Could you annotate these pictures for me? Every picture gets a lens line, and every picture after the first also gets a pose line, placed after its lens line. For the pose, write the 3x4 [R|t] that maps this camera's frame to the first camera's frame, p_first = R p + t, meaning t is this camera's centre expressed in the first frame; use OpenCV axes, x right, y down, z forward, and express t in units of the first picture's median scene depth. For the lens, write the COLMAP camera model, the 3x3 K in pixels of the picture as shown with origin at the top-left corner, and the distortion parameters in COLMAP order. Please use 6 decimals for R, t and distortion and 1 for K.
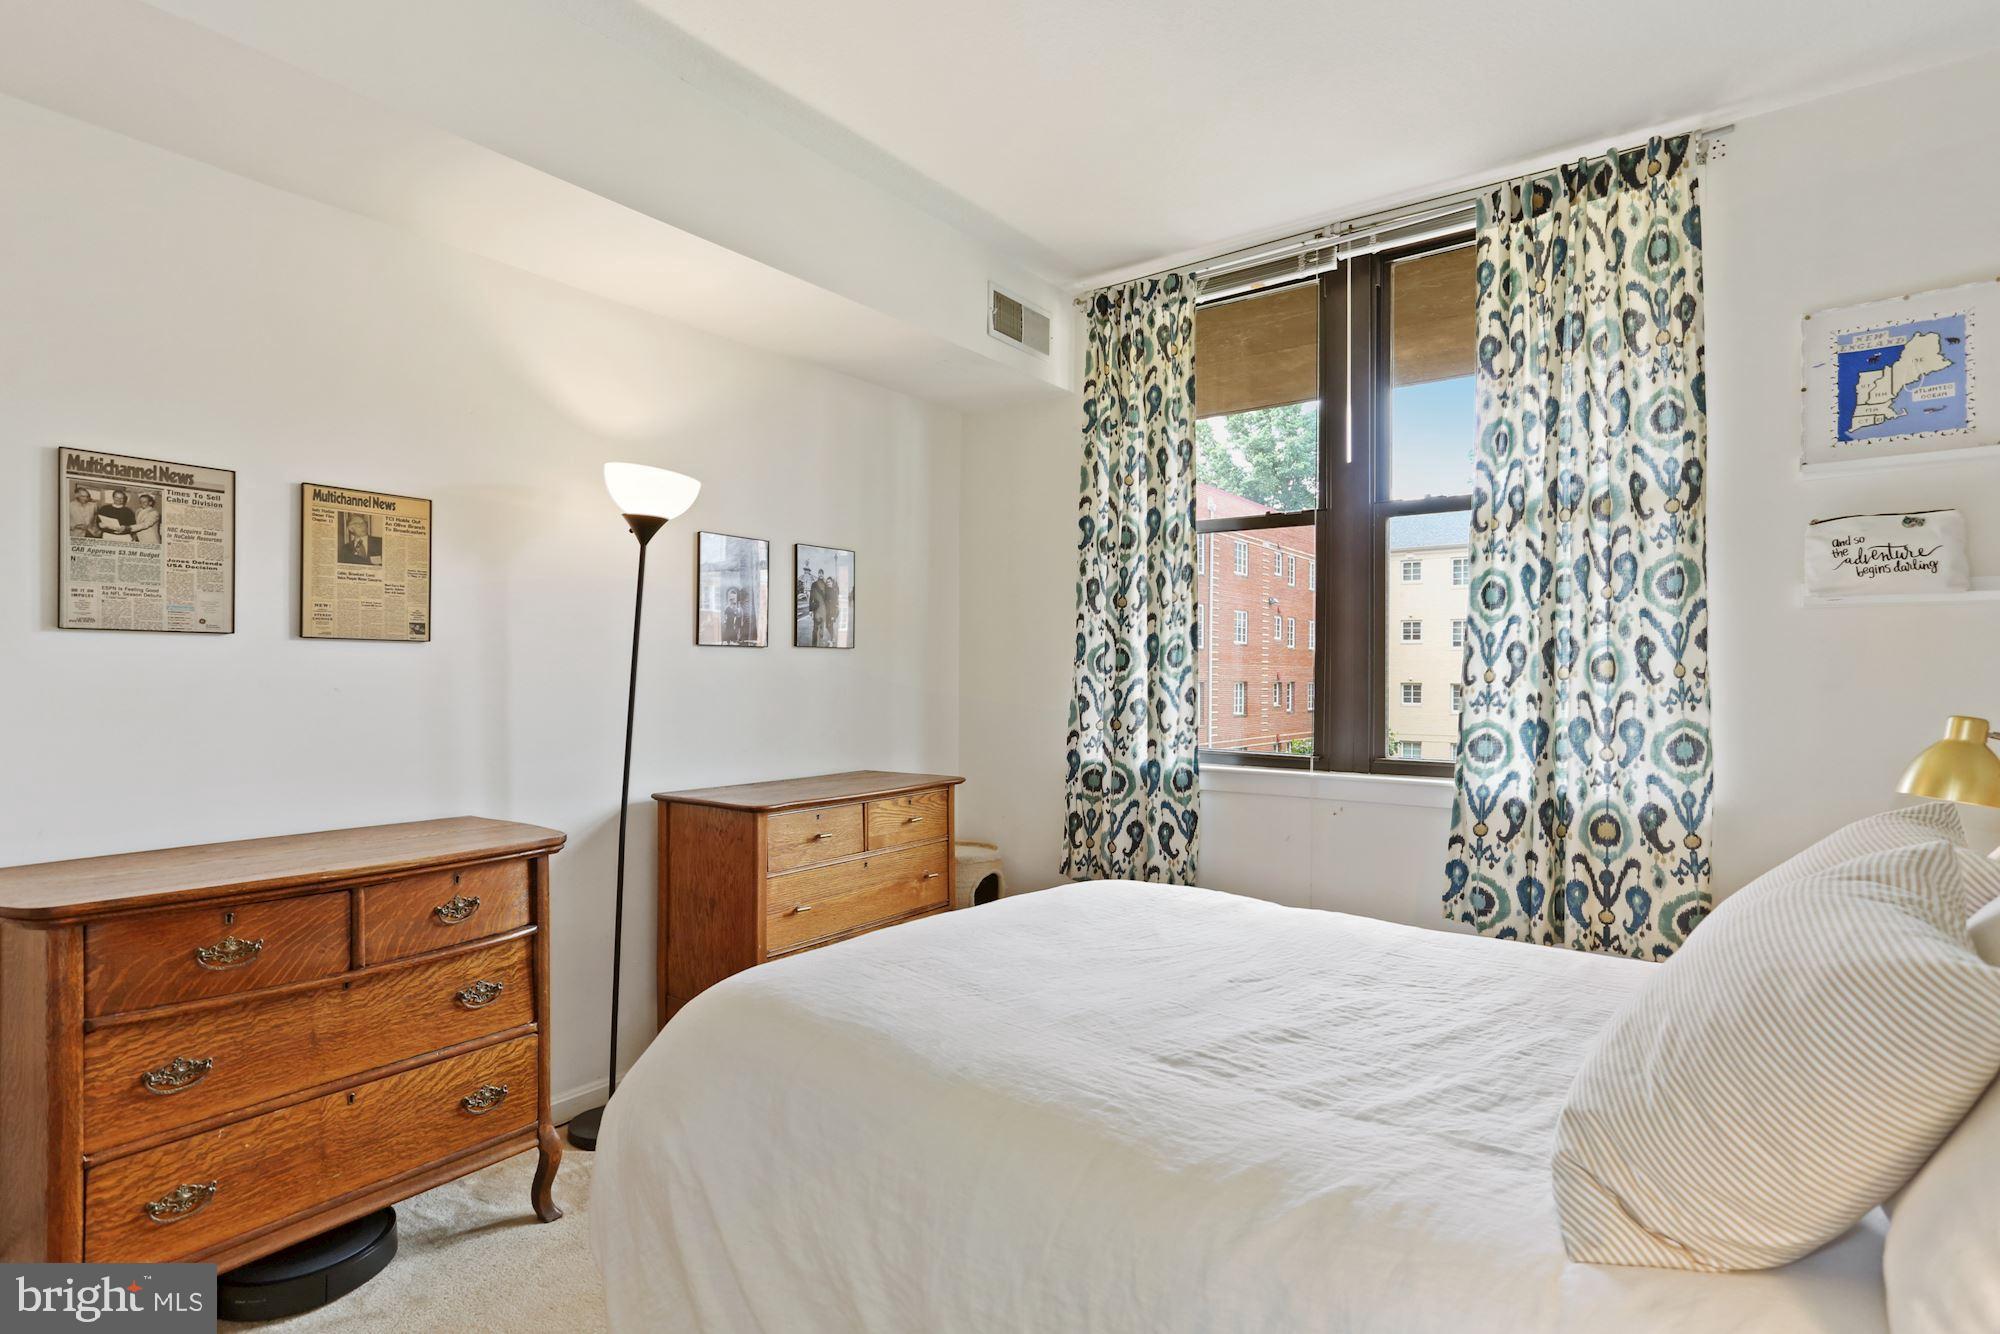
lens RADIAL K [[1024.9, 0, 987.9], [0, 1024.9, 669.5], [0, 0, 1]] dist [-0.007287, 0.010613]
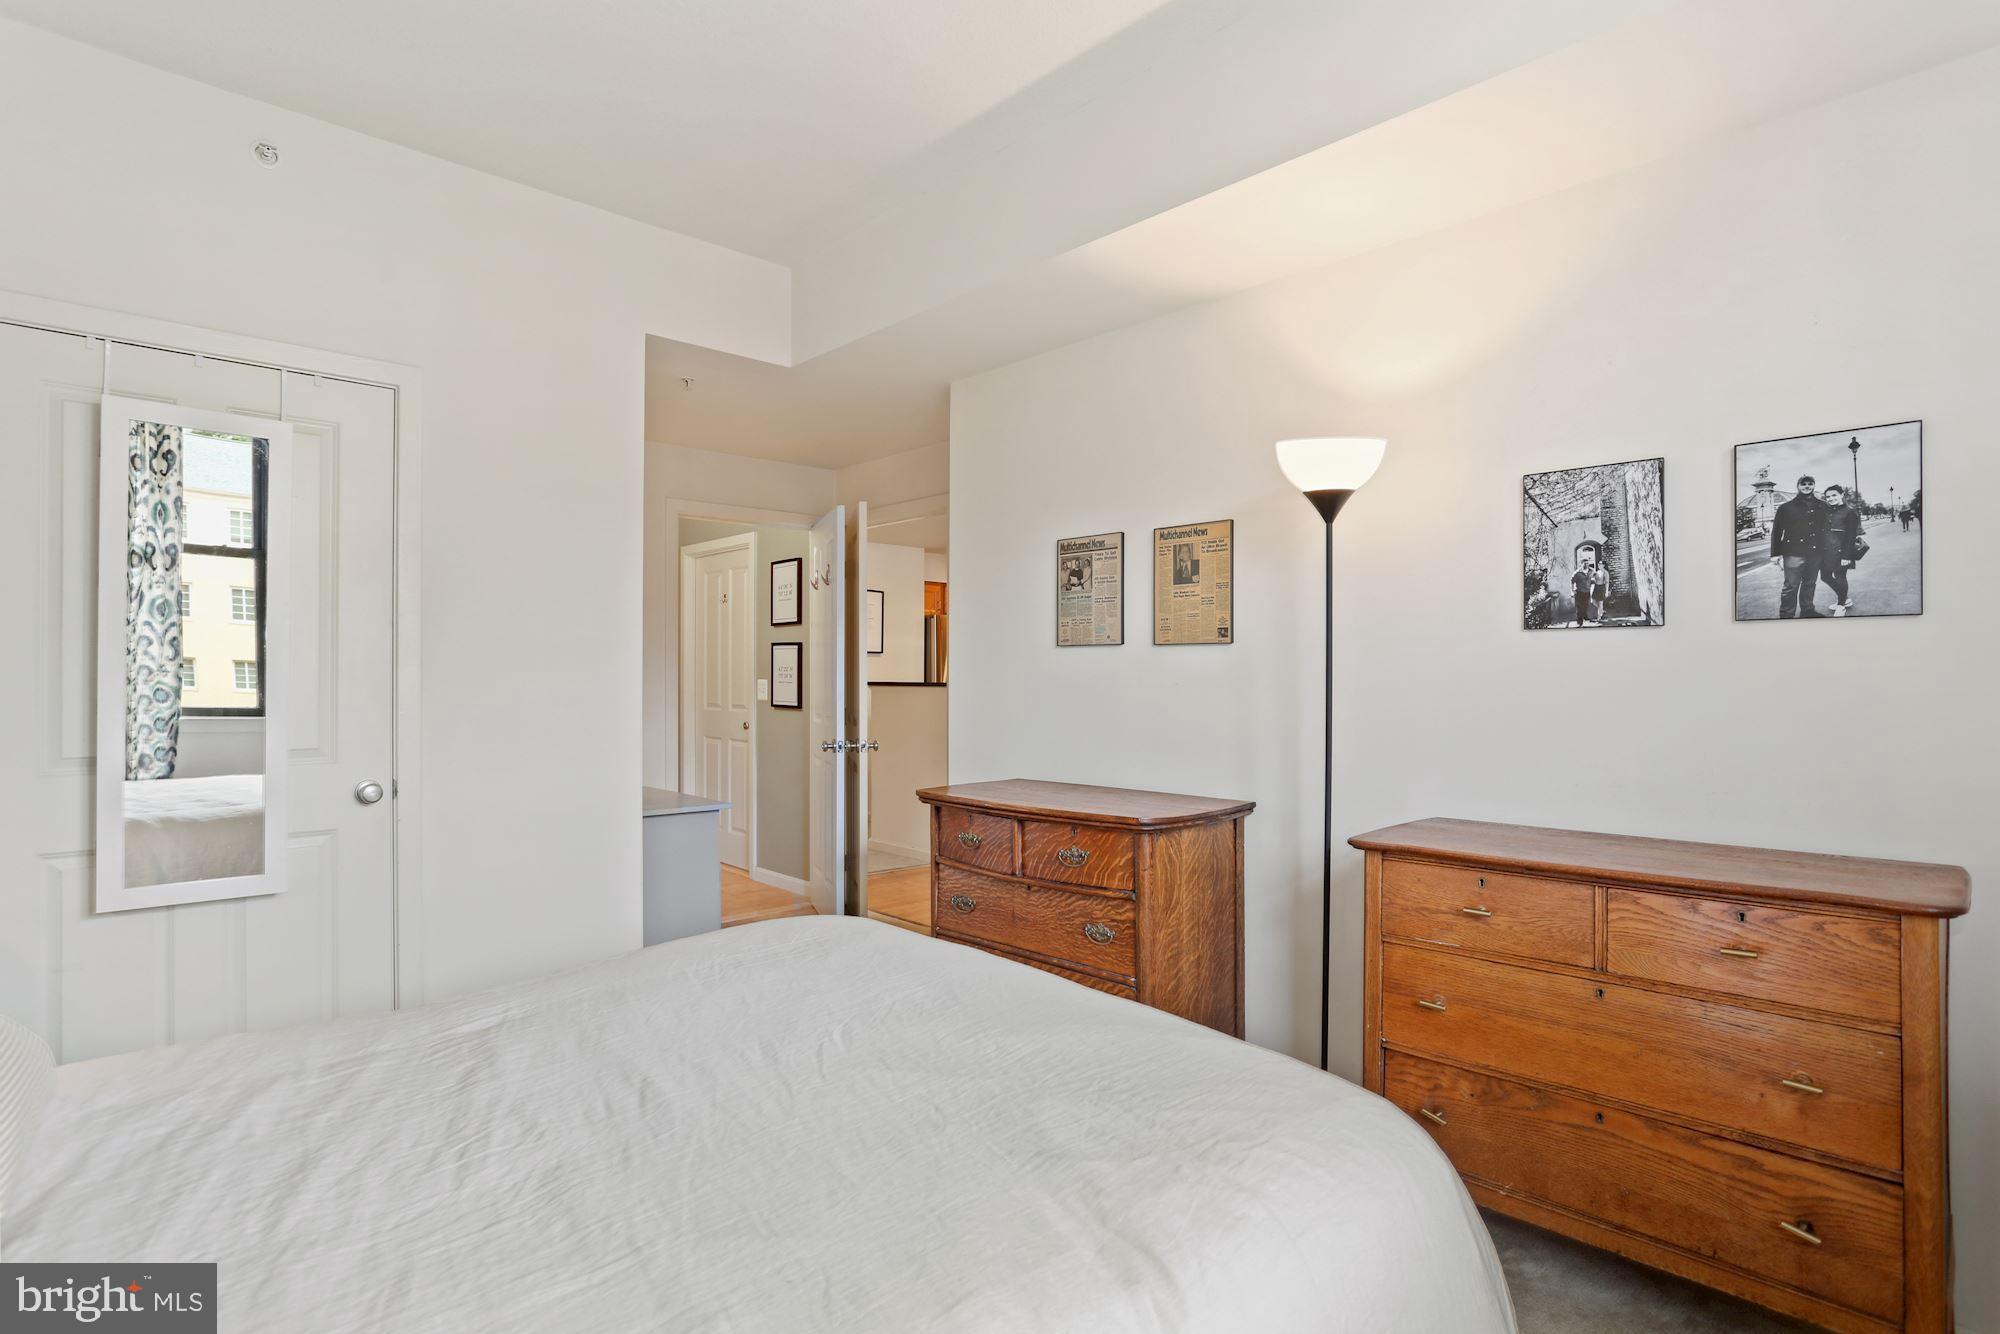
lens RADIAL K [[1024.9, 0, 1012.1], [0, 1024.9, 677.2], [0, 0, 1]] dist [-0.007287, 0.010613]
pose [[-0.152057, -0.000736, -0.988371, 0.662952], [0.006716, 0.999976, -0.001778, 0.011957], [0.988349, -0.006908, -0.152049, 0.988283]]
